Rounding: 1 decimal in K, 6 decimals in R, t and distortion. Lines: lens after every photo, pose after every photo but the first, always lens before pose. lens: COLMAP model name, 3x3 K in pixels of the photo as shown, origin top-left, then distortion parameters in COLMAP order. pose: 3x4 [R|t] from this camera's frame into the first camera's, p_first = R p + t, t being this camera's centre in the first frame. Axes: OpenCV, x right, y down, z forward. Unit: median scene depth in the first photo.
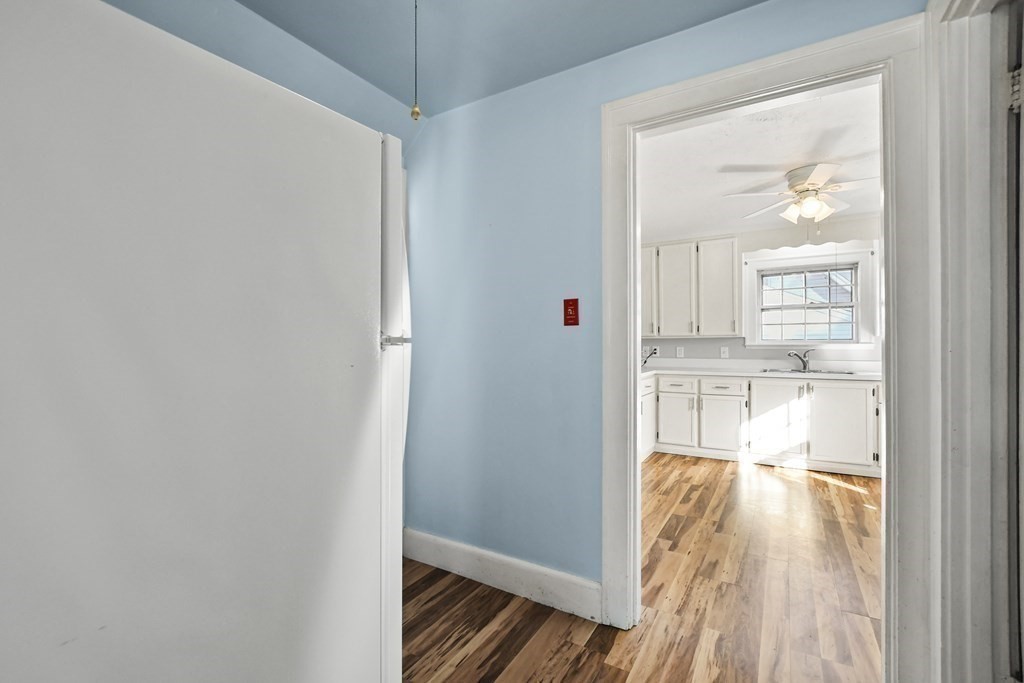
lens RADIAL K [[451.5, 0, 515.9], [0, 451.5, 342.8], [0, 0, 1]] dist [0.003250, 0.000513]
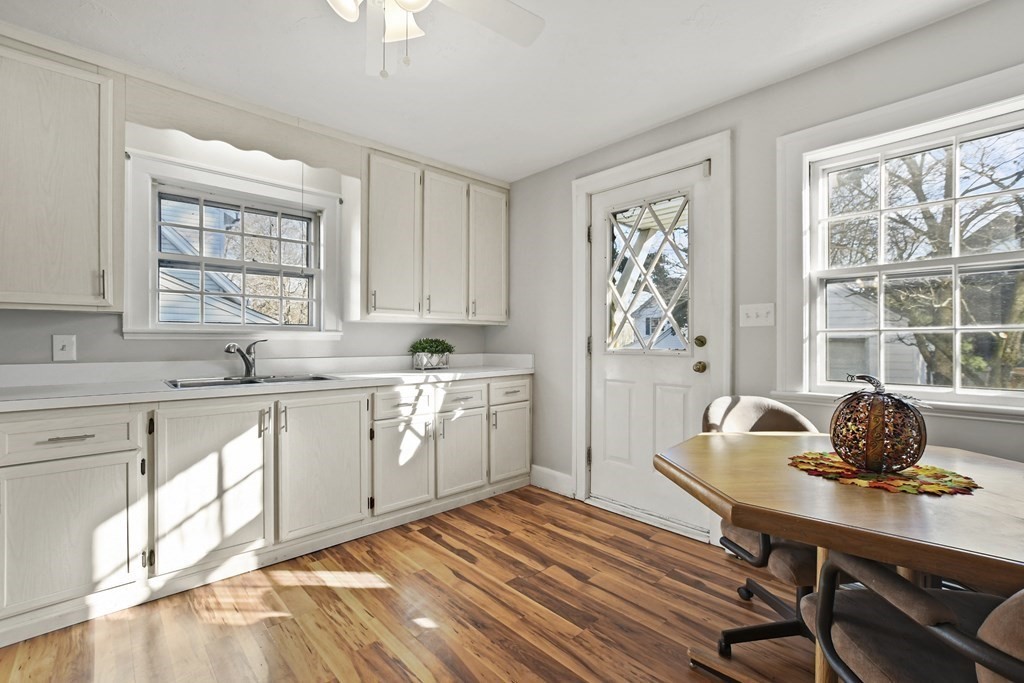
lens RADIAL K [[451.5, 0, 510.6], [0, 451.5, 339.7], [0, 0, 1]] dist [0.003250, 0.000513]
pose [[0.291275, 0.006355, 0.956618, 0.194384], [-0.006638, 0.999967, -0.004621, 0.014331], [-0.956616, -0.005004, 0.291308, 0.525519]]
